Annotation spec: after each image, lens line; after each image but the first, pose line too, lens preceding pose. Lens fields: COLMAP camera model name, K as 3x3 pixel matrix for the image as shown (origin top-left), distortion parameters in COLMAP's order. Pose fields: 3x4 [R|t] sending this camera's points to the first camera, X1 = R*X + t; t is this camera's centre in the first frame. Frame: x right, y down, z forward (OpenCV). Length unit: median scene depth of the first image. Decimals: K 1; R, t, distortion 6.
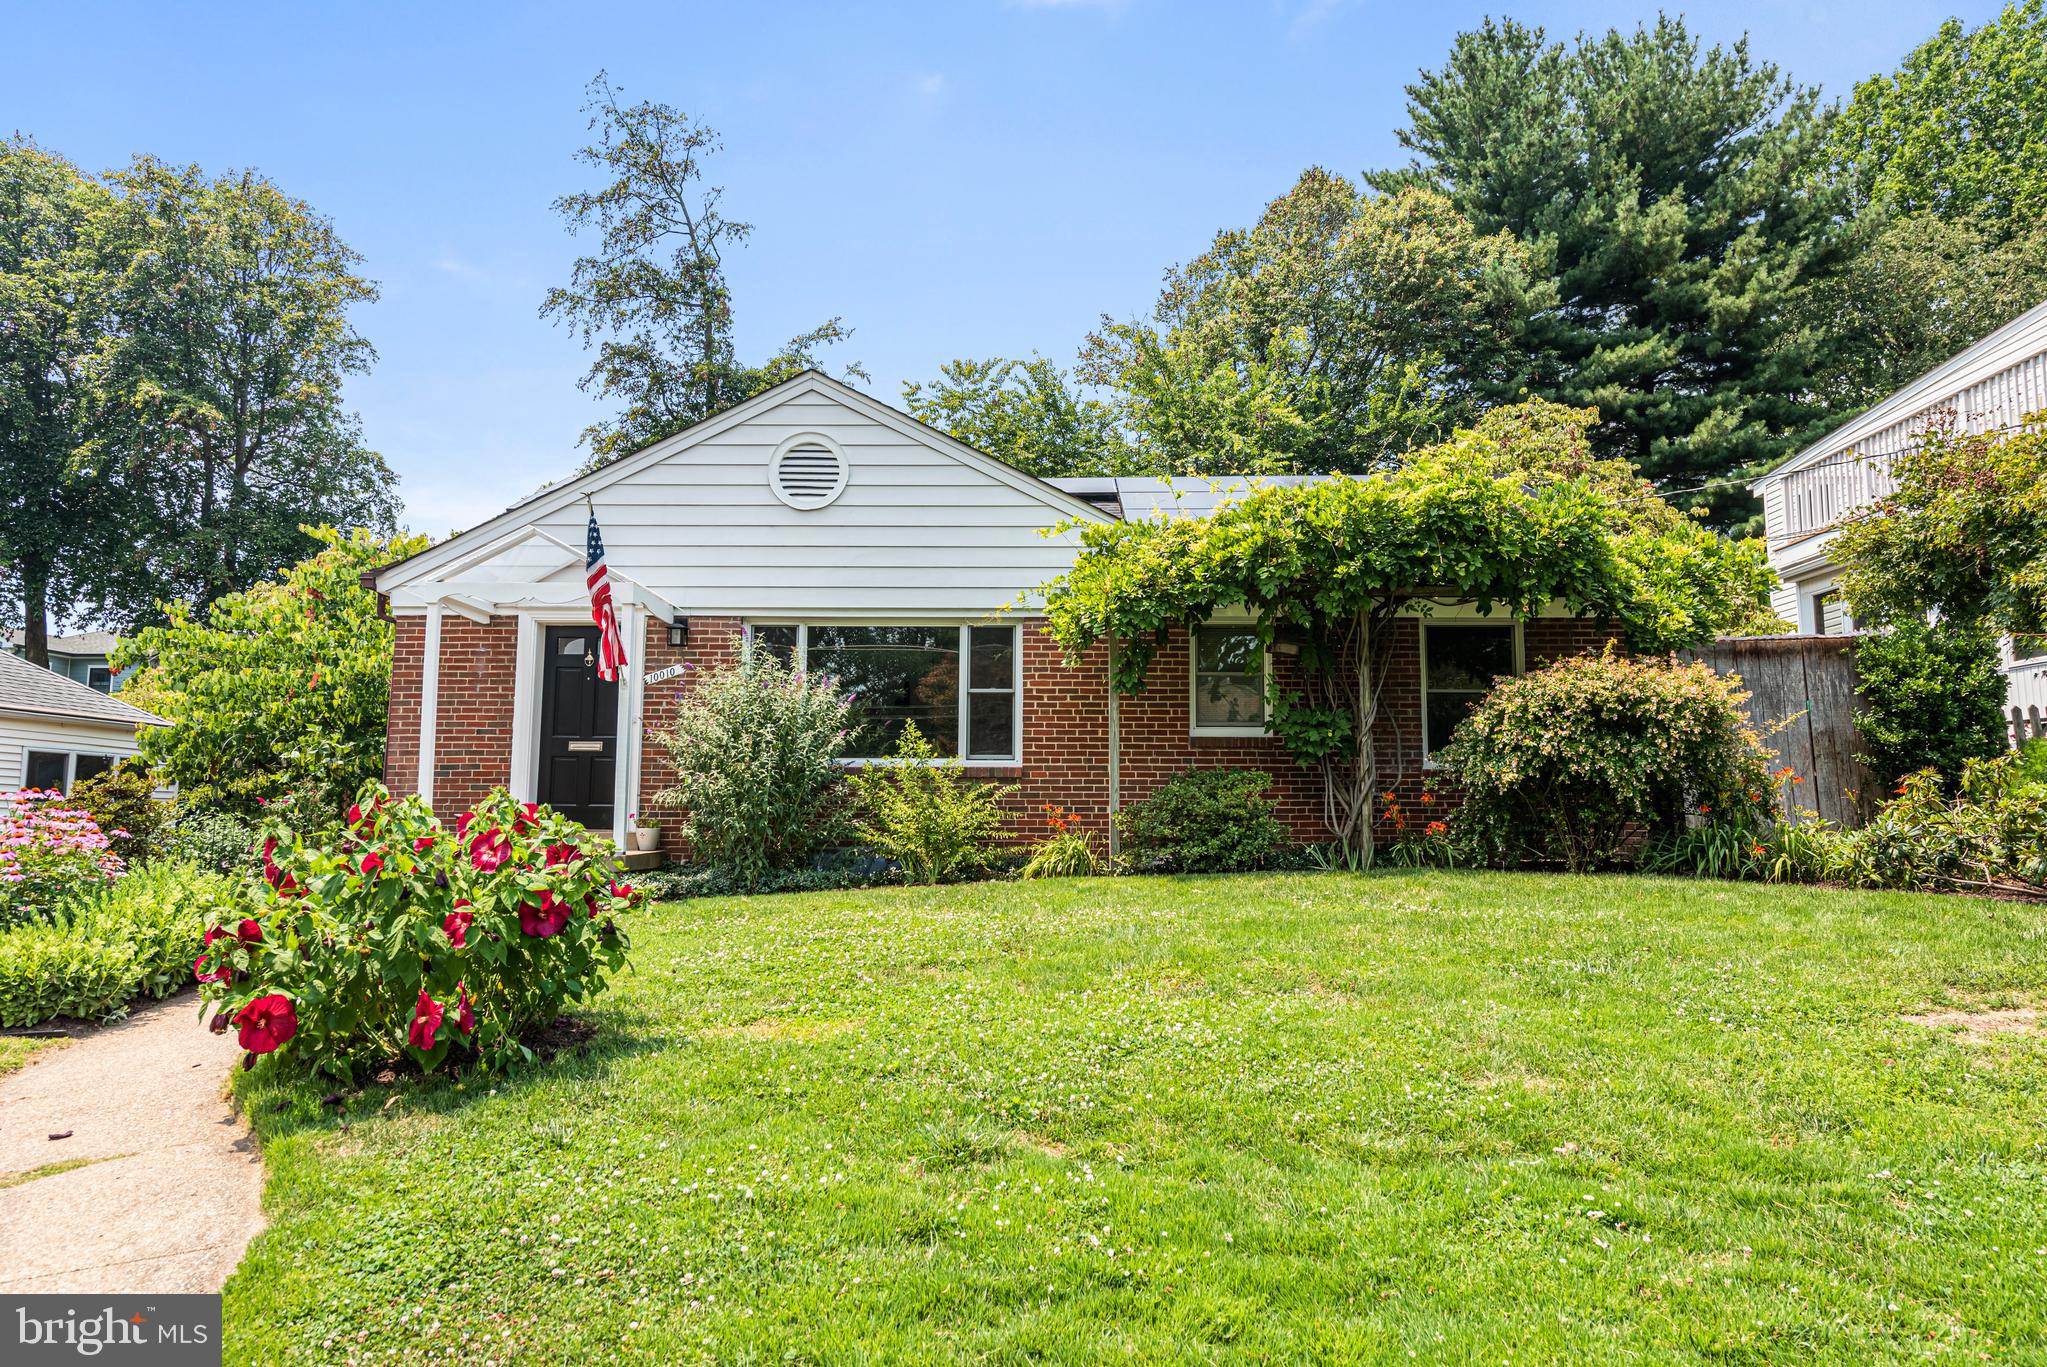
lens RADIAL K [[1256.1, 0, 1022.8], [0, 1256.1, 684.5], [0, 0, 1]] dist [0.014183, -0.005709]
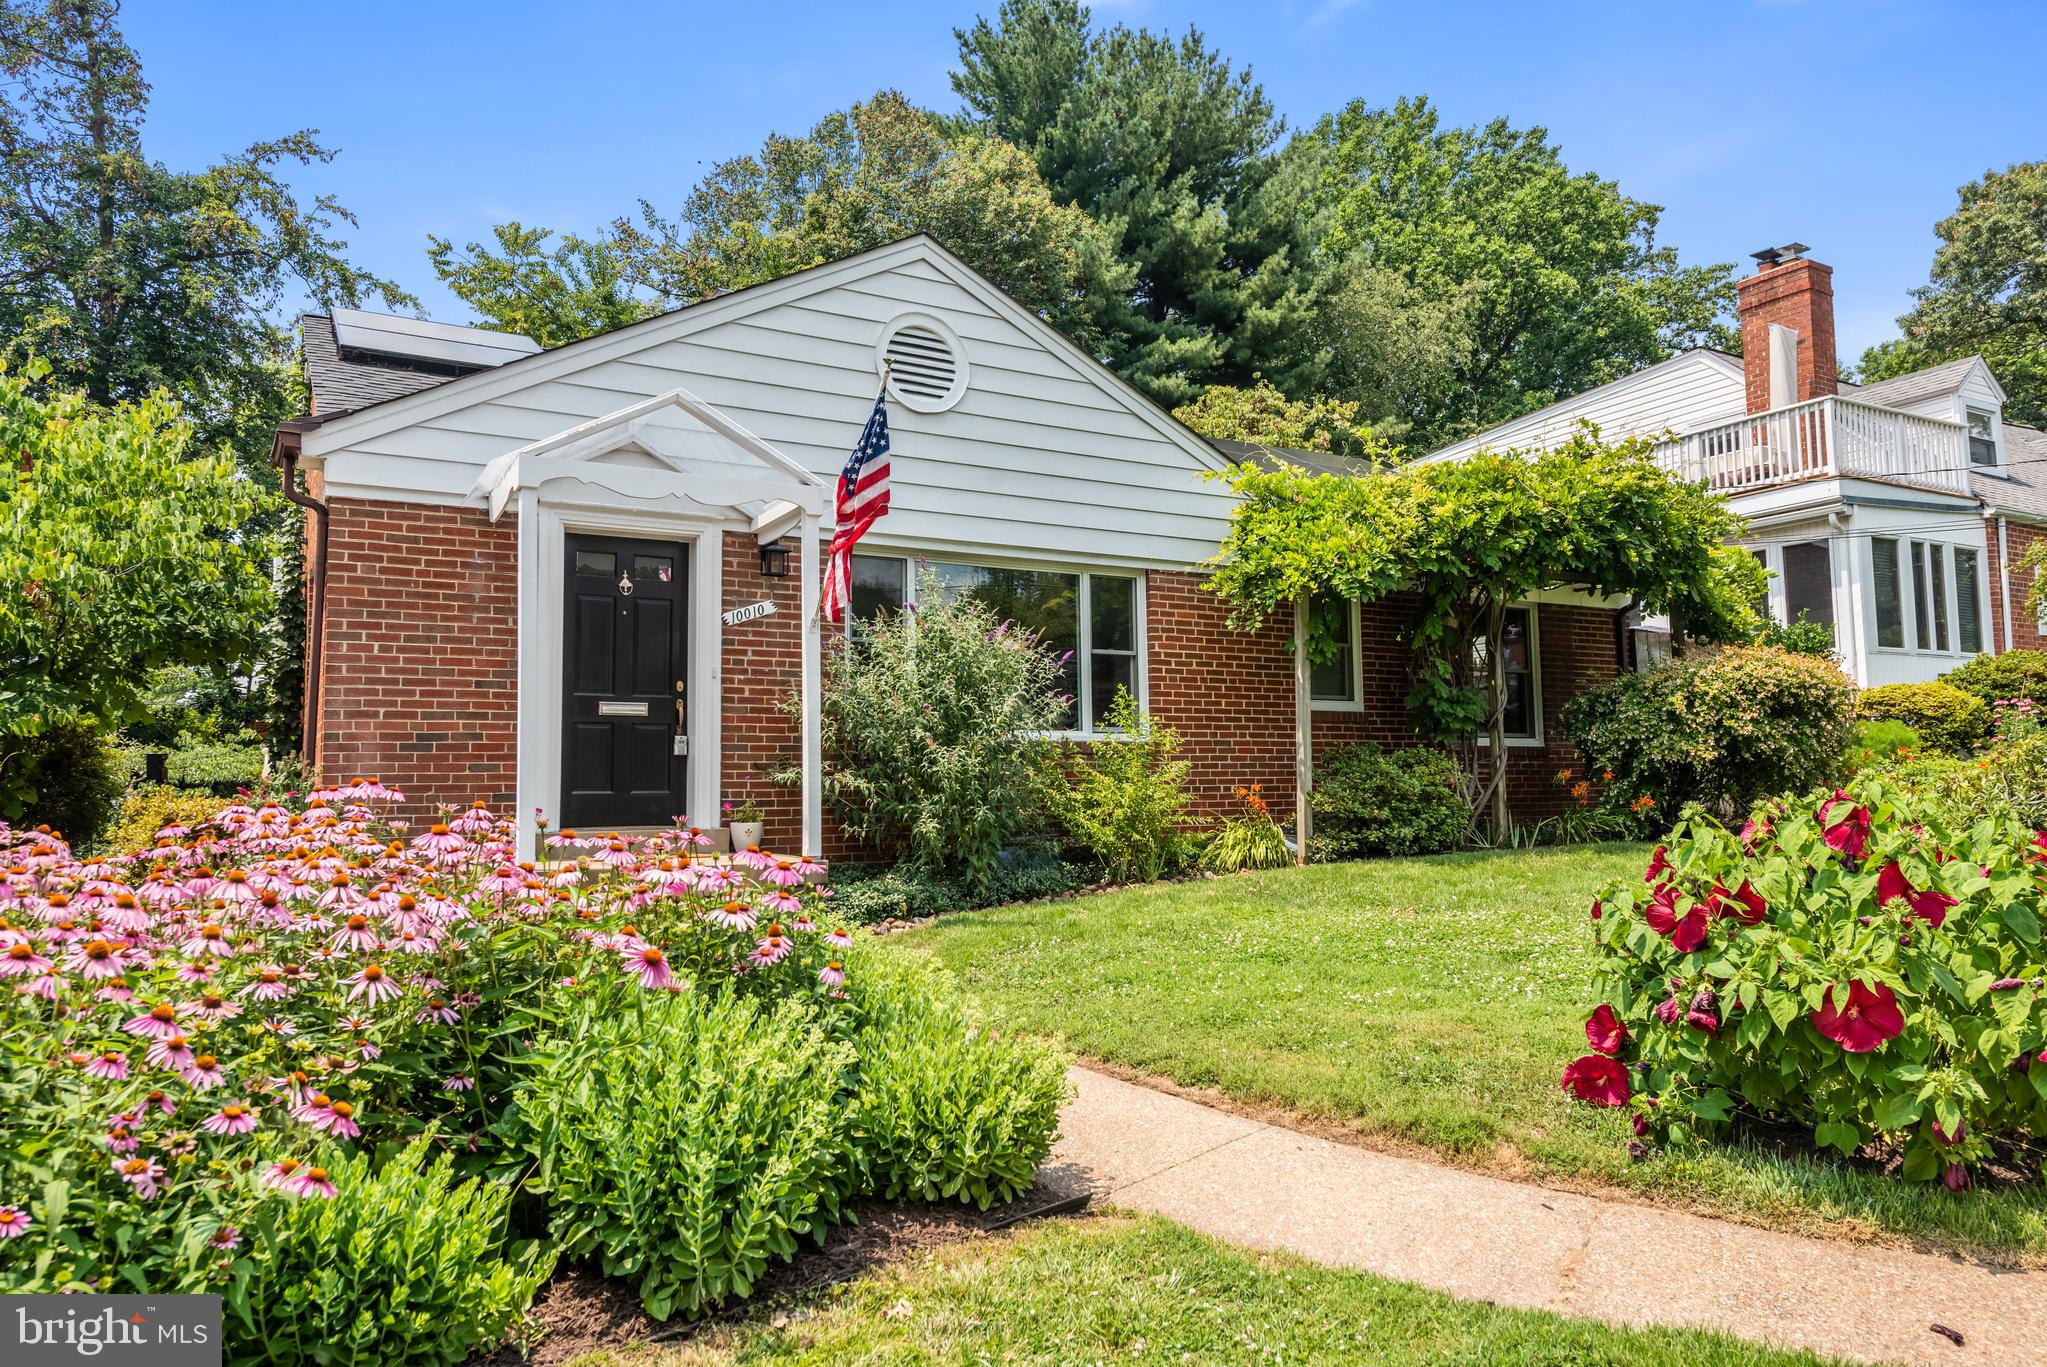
lens RADIAL K [[1333.4, 0, 1025.0], [0, 1333.4, 686.6], [0, 0, 1]] dist [0.026006, -0.006766]
pose [[0.860941, 0.025451, 0.508069, -0.200716], [-0.042200, 0.998878, 0.021472, 0.004198], [-0.506952, -0.039926, 0.861049, 0.090831]]
